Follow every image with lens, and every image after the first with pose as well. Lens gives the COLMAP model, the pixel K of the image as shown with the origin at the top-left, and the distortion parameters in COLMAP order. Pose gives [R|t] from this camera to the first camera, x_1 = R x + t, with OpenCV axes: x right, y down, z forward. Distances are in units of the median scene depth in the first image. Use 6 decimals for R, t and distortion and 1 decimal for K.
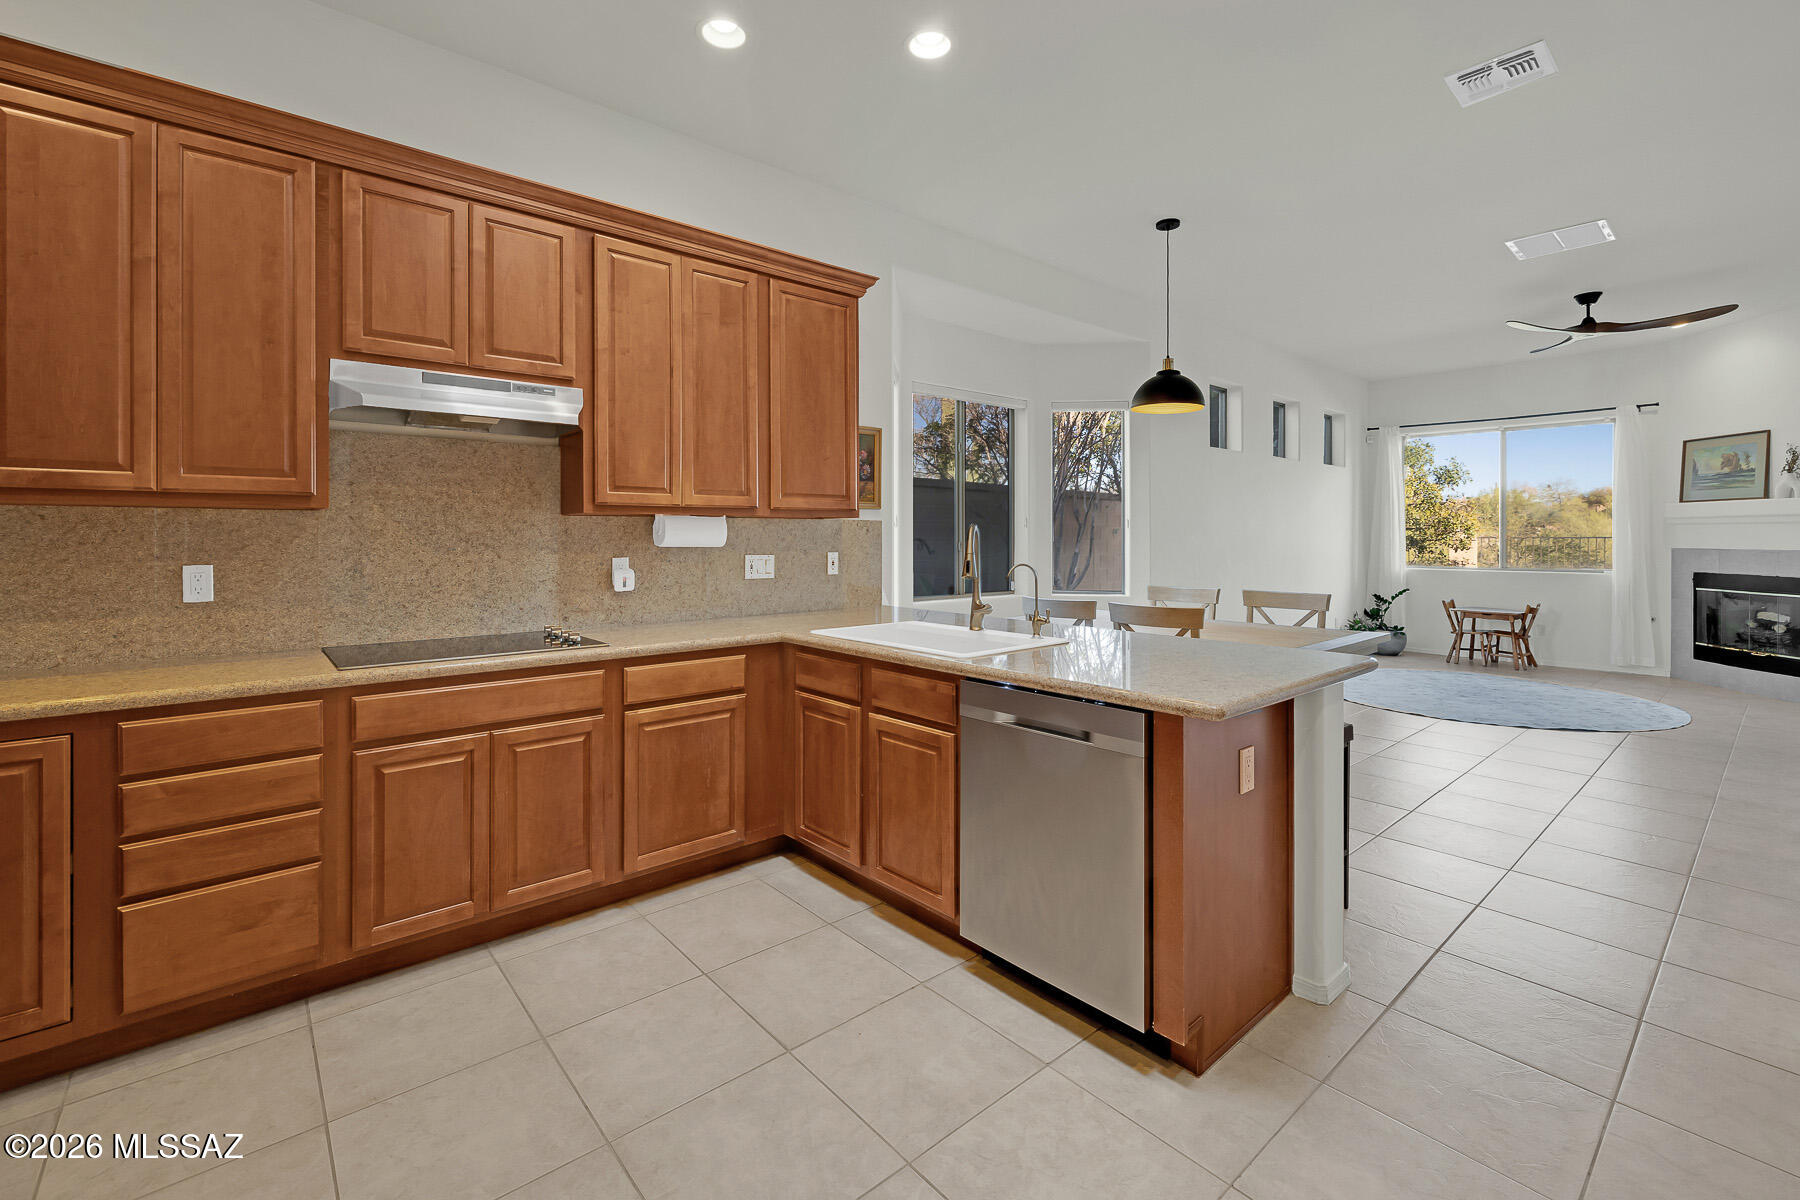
lens RADIAL K [[775.3, 0, 887.5], [0, 775.3, 540.7], [0, 0, 1]] dist [0.009113, -0.000338]
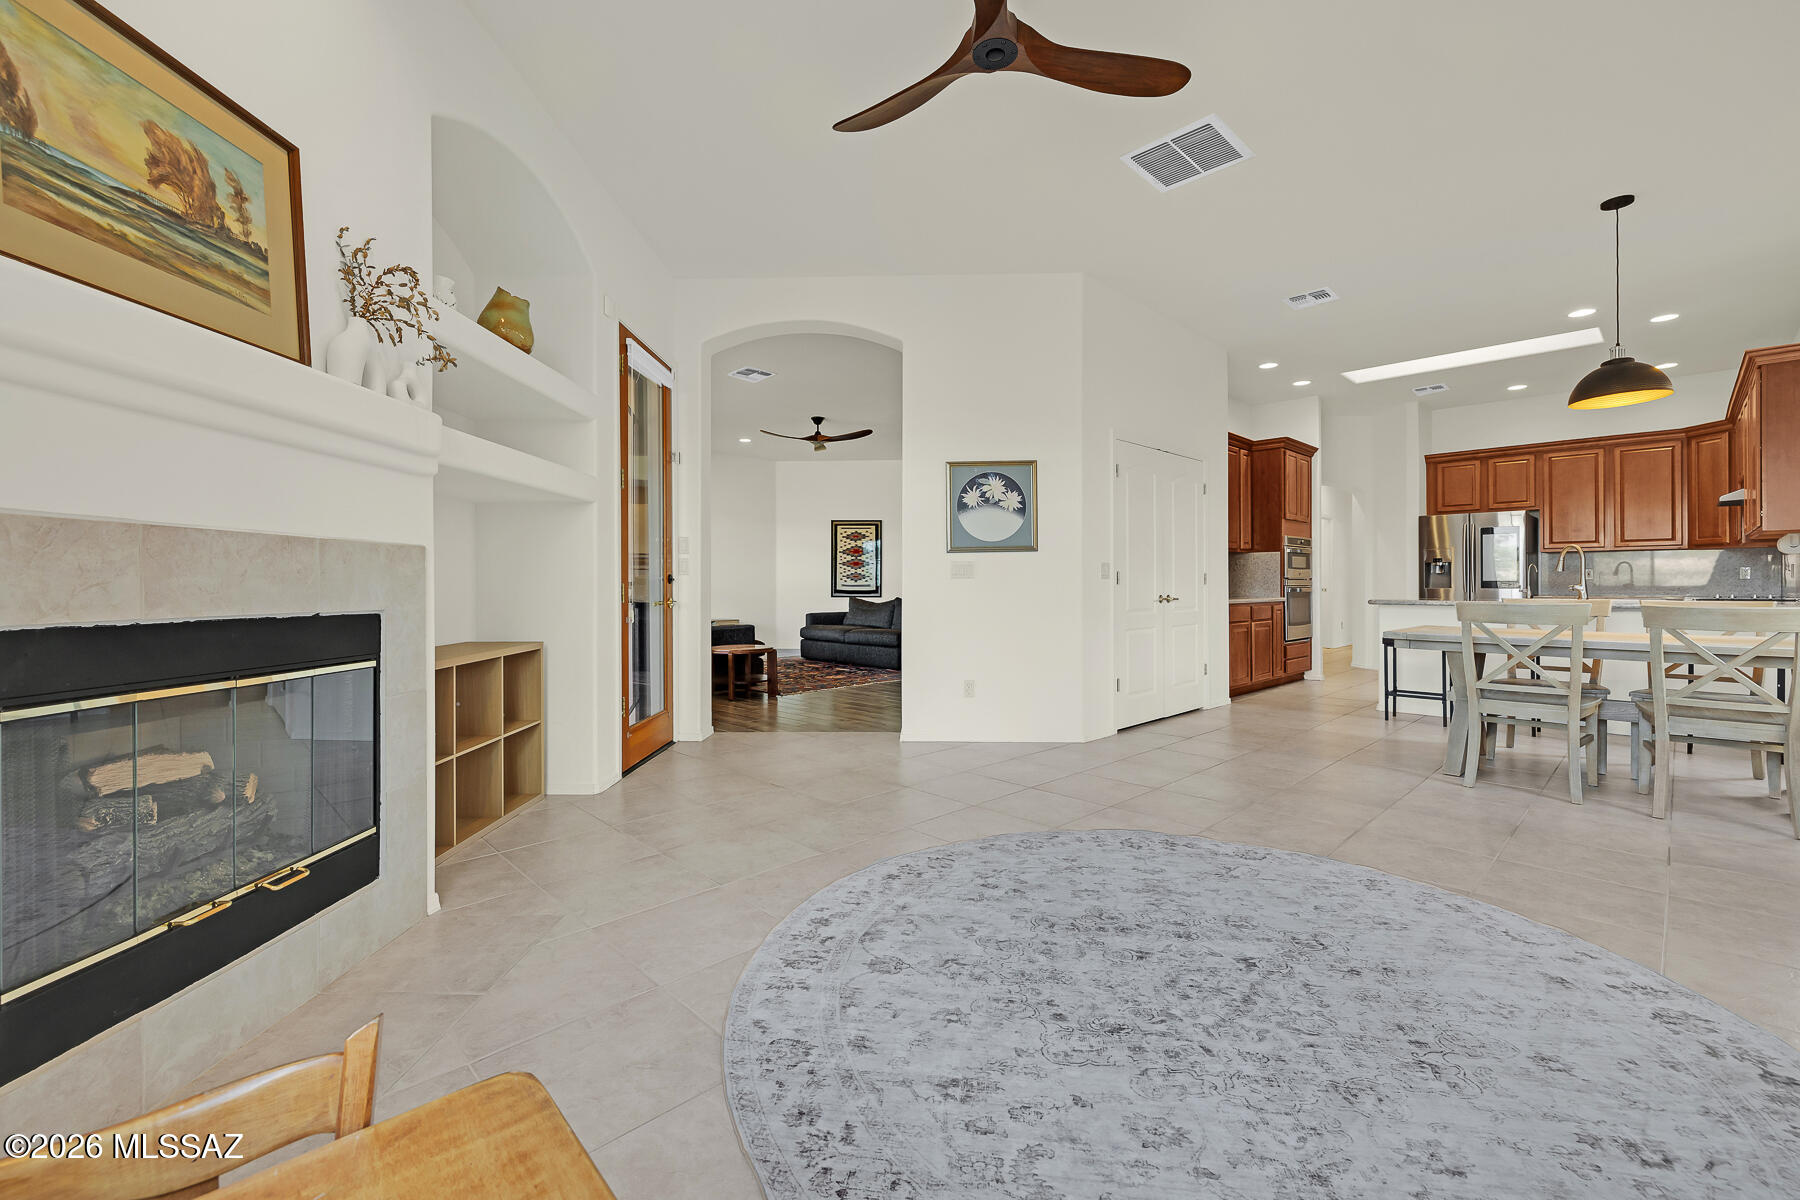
lens RADIAL K [[769.1, 0, 872.6], [0, 769.1, 583.0], [0, 0, 1]] dist [-0.003008, 0.001190]
pose [[-0.998963, 0.003944, -0.045348, 0.998087], [0.003912, 0.999992, 0.000797, 0.035278], [0.045350, 0.000619, -0.998971, 1.444310]]
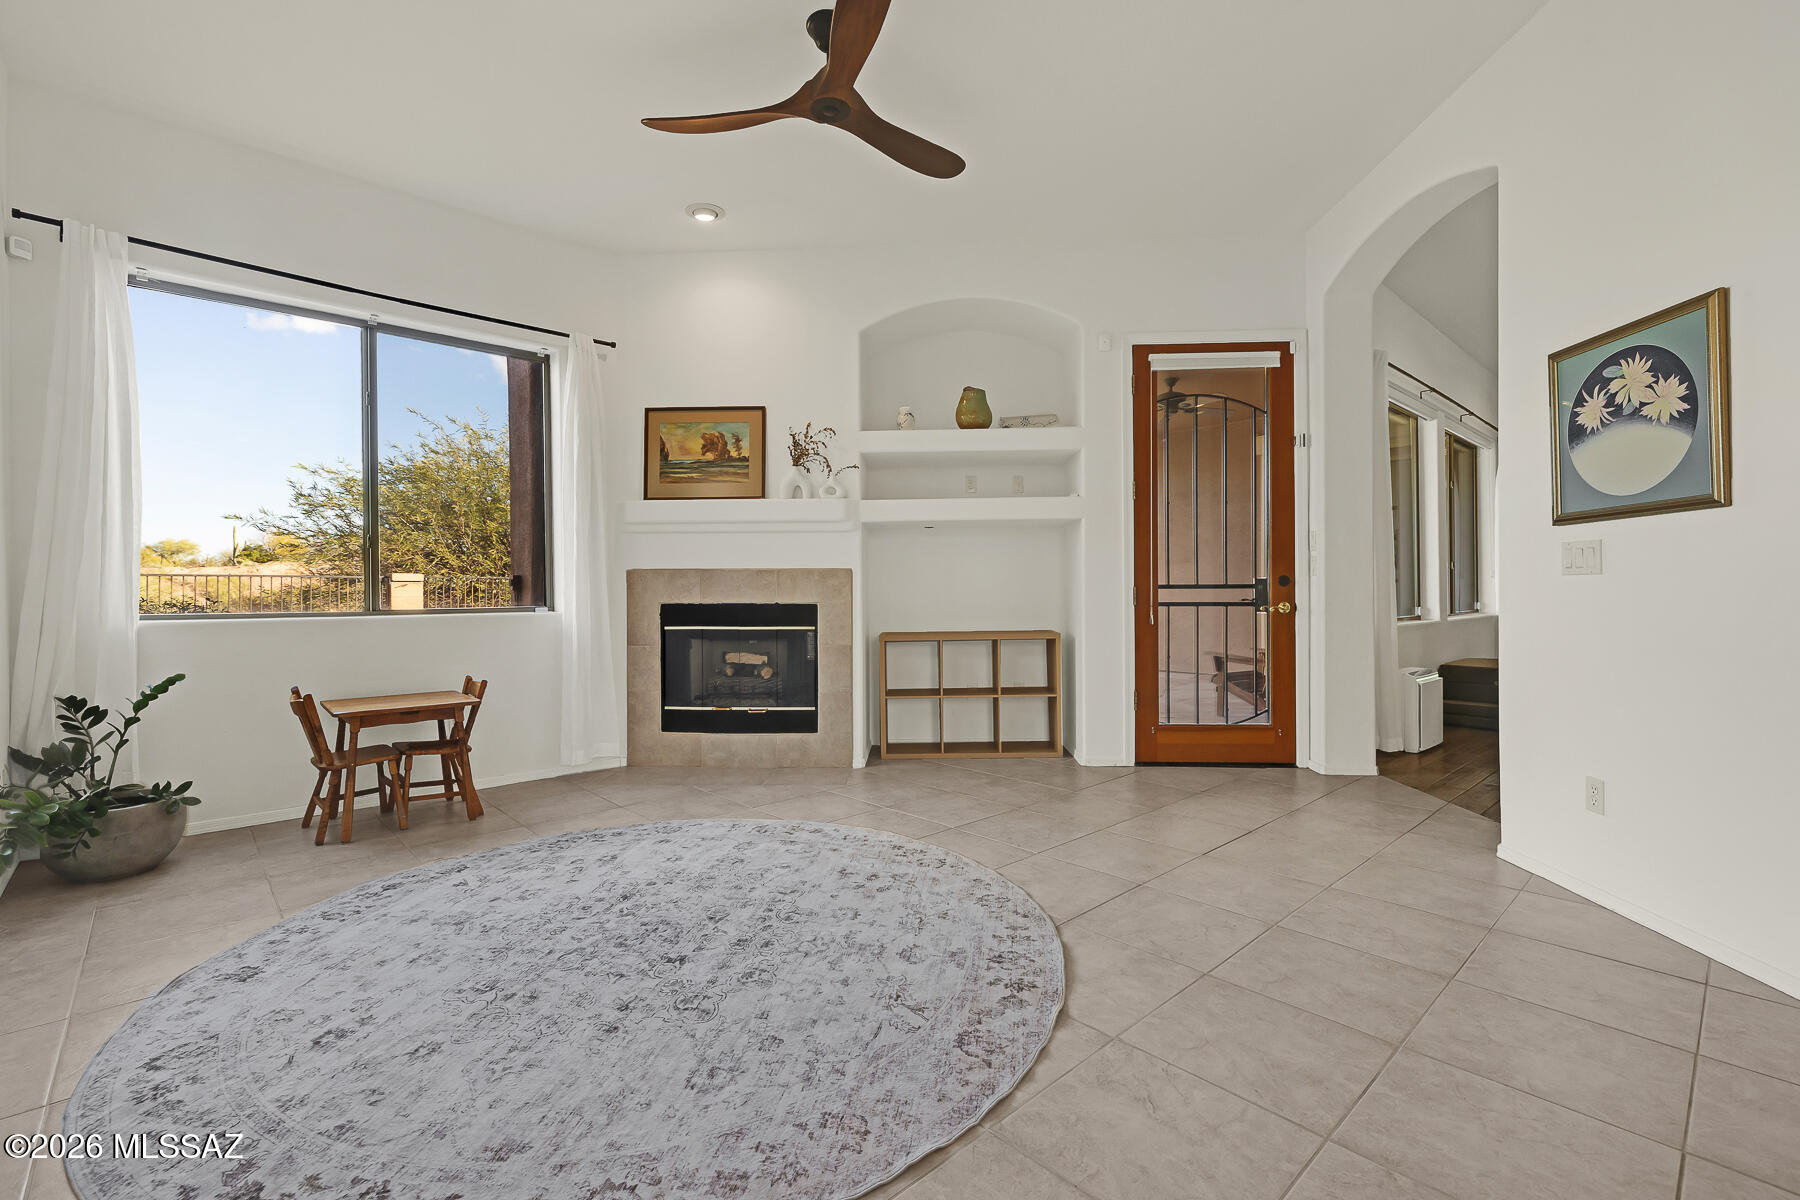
lens RADIAL K [[775.3, 0, 873.8], [0, 775.3, 587.2], [0, 0, 1]] dist [0.009113, -0.000338]
pose [[-0.020282, 0.003770, 0.999787, 0.427334], [0.009350, 0.999950, -0.003581, 0.036174], [-0.999751, 0.009275, -0.020317, 1.002277]]
